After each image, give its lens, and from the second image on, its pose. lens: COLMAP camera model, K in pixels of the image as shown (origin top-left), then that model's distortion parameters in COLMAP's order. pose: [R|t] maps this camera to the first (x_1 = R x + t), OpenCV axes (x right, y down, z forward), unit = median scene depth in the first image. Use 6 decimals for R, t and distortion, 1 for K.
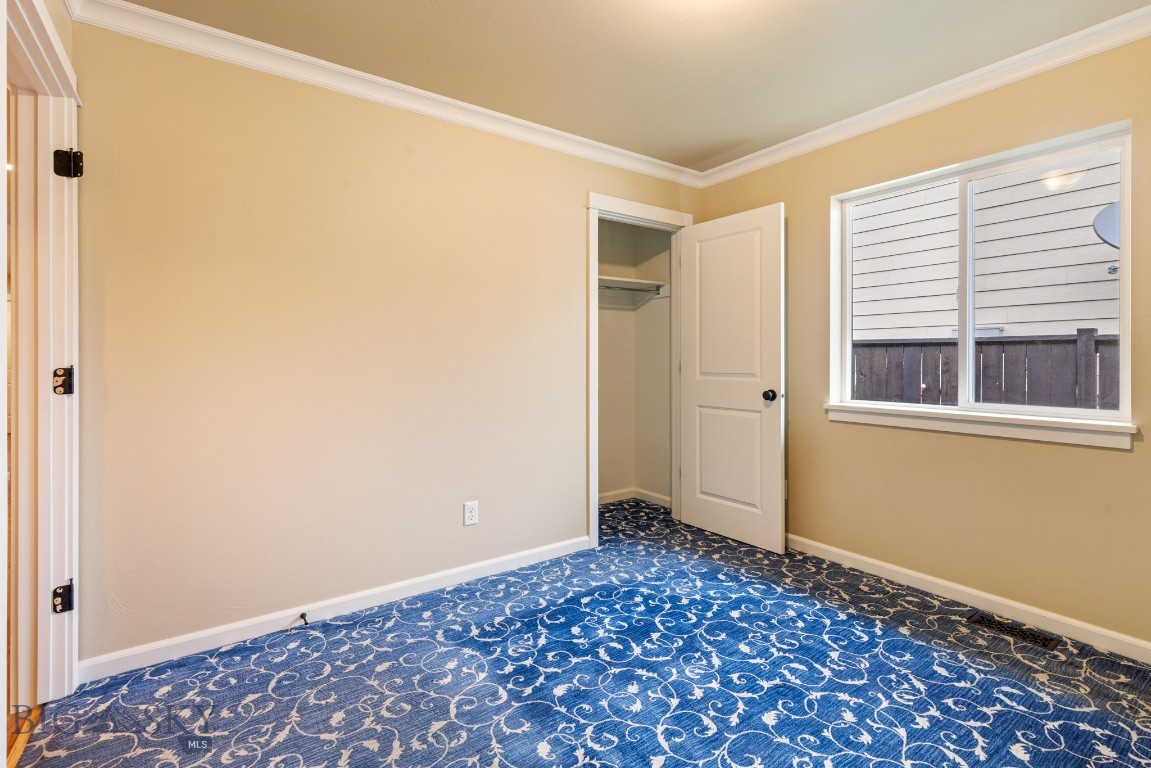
lens RADIAL K [[523.9, 0, 565.3], [0, 523.9, 363.4], [0, 0, 1]] dist [0.009380, -0.001620]
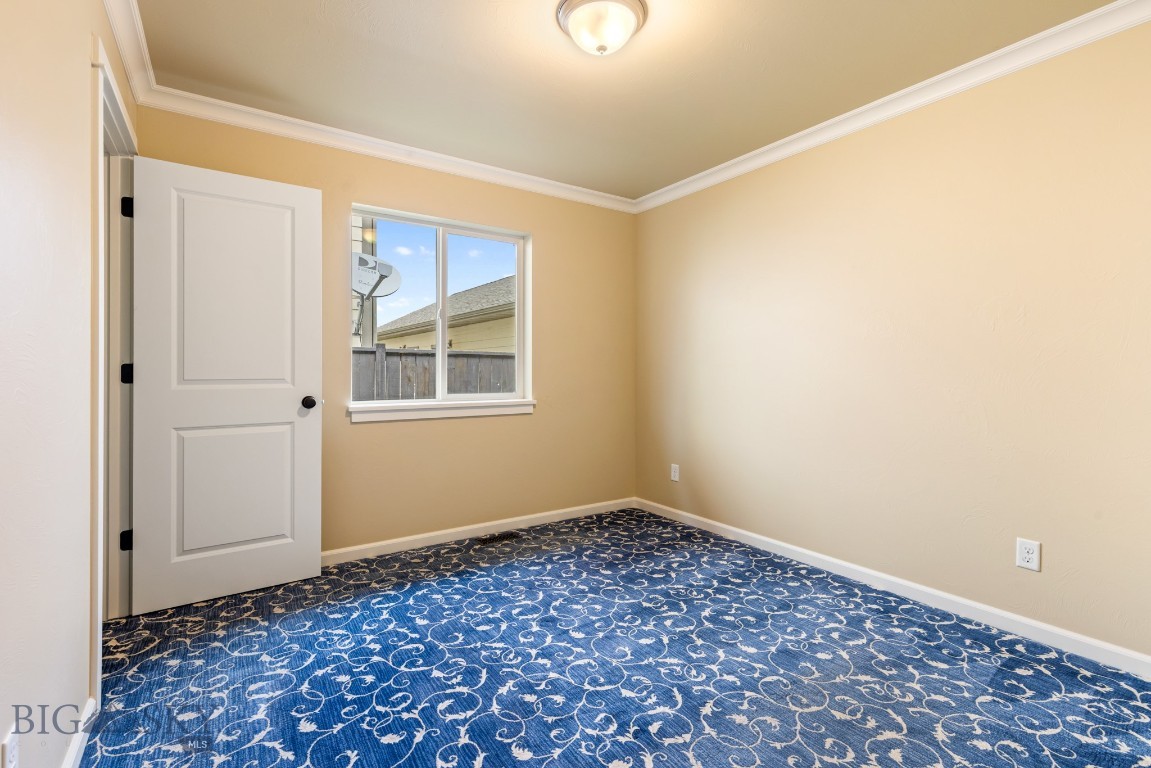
lens RADIAL K [[523.9, 0, 585.5], [0, 523.9, 374.5], [0, 0, 1]] dist [0.009380, -0.001620]
pose [[0.004024, -0.008084, 0.999959, -0.580827], [0.008259, 0.999933, 0.008051, 0.012142], [-0.999958, 0.008226, 0.004090, 0.620844]]
